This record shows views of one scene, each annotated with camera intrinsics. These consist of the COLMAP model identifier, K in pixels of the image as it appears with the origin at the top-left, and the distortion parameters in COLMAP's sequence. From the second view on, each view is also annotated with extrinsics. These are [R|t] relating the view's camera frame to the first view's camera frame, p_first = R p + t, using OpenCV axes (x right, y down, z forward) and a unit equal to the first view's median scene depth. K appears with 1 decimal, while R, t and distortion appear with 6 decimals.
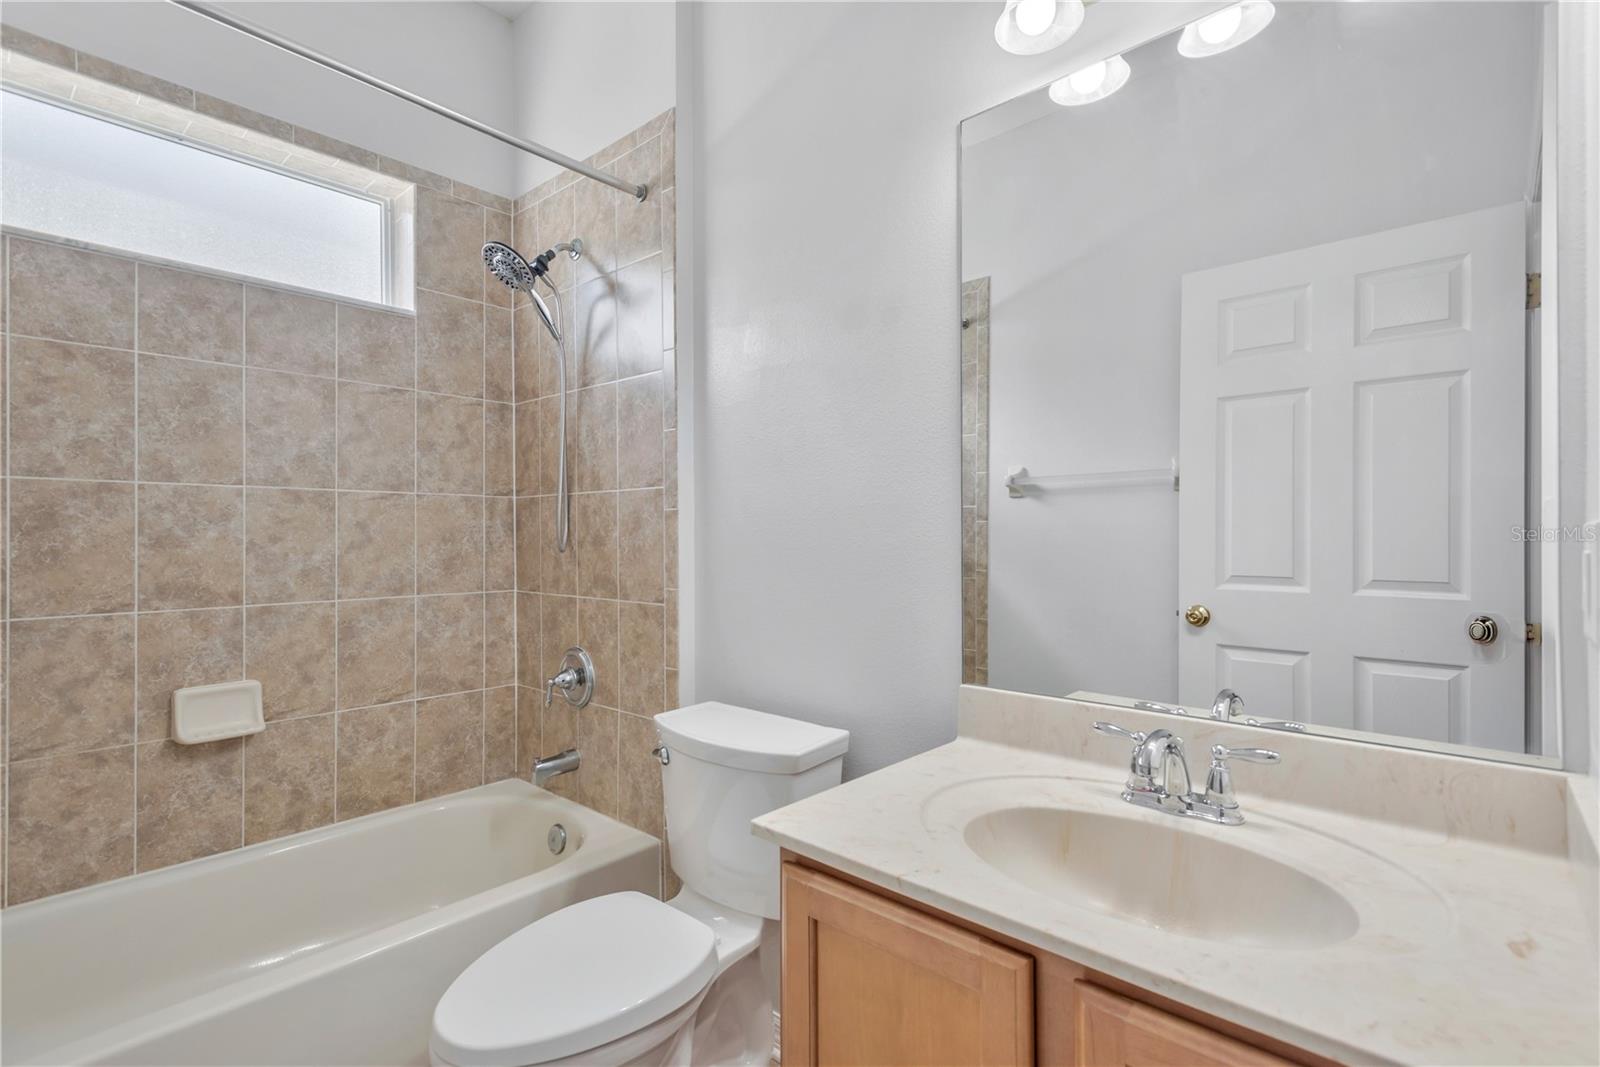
lens RADIAL K [[745.6, 0, 800.1], [0, 745.6, 532.4], [0, 0, 1]] dist [0.015685, -0.004699]
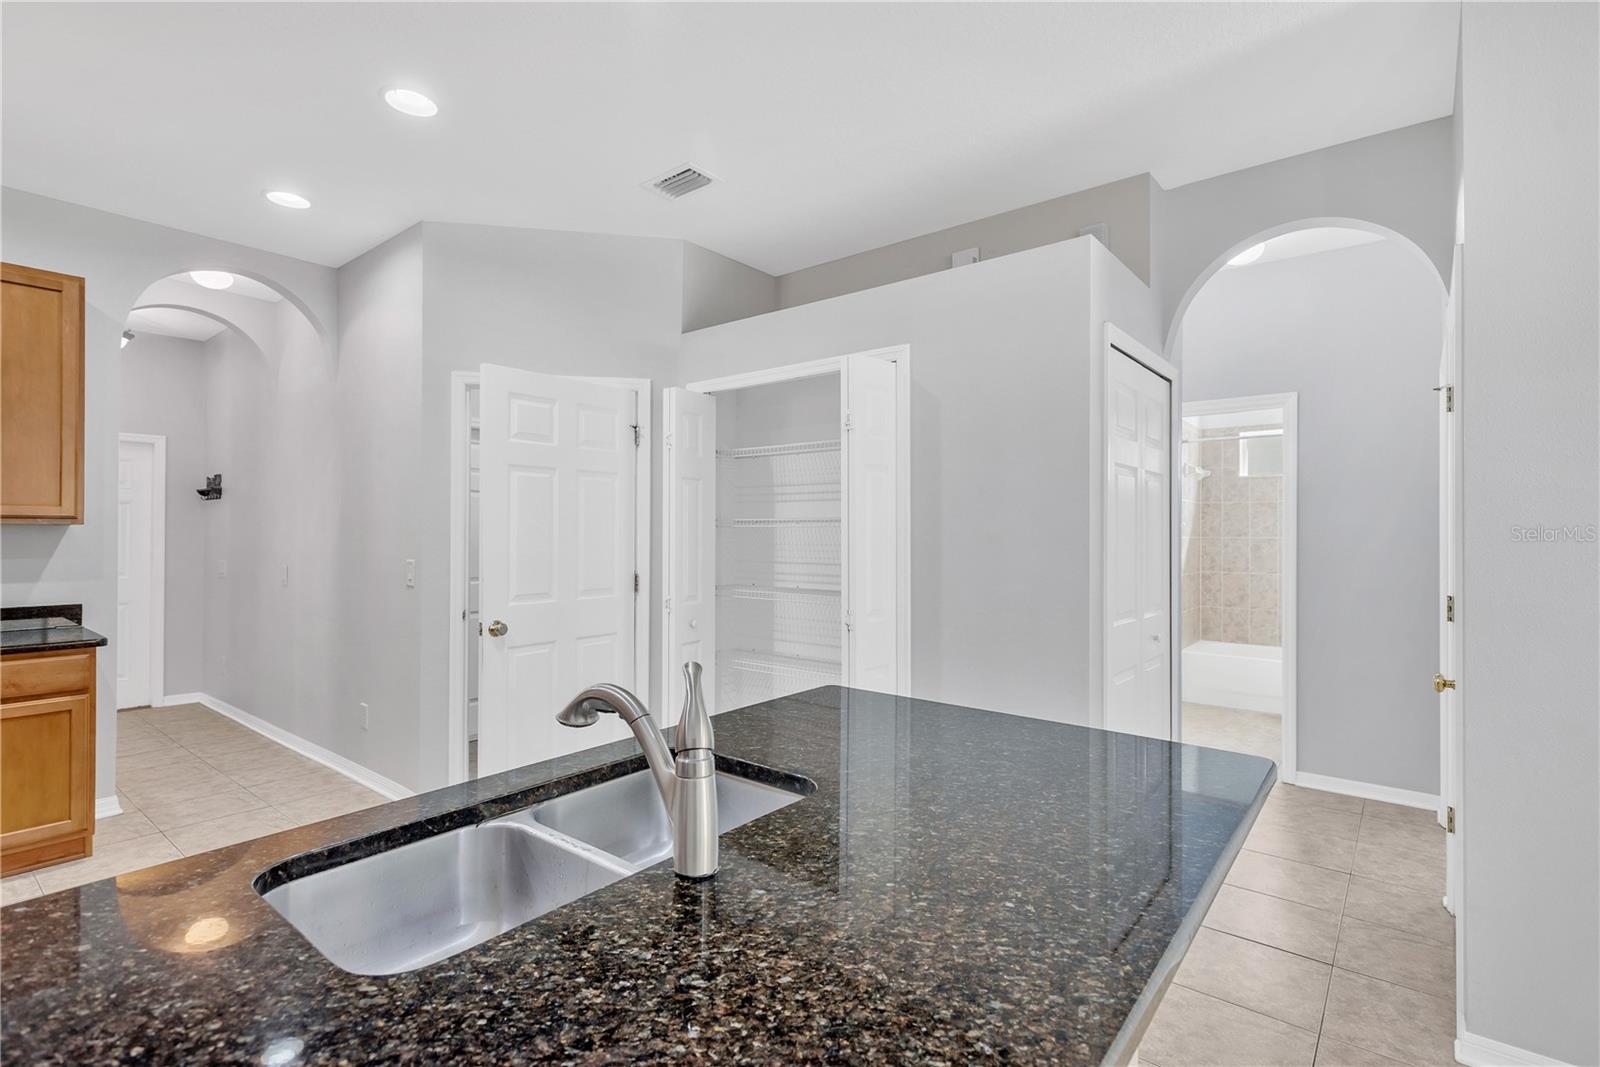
lens RADIAL K [[745.6, 0, 804.9], [0, 745.6, 531.8], [0, 0, 1]] dist [0.015685, -0.004699]
pose [[0.047867, -0.004238, -0.998845, 2.677549], [-0.001192, 0.999990, -0.004300, -0.080259], [0.998853, 0.001396, 0.047862, -1.476709]]
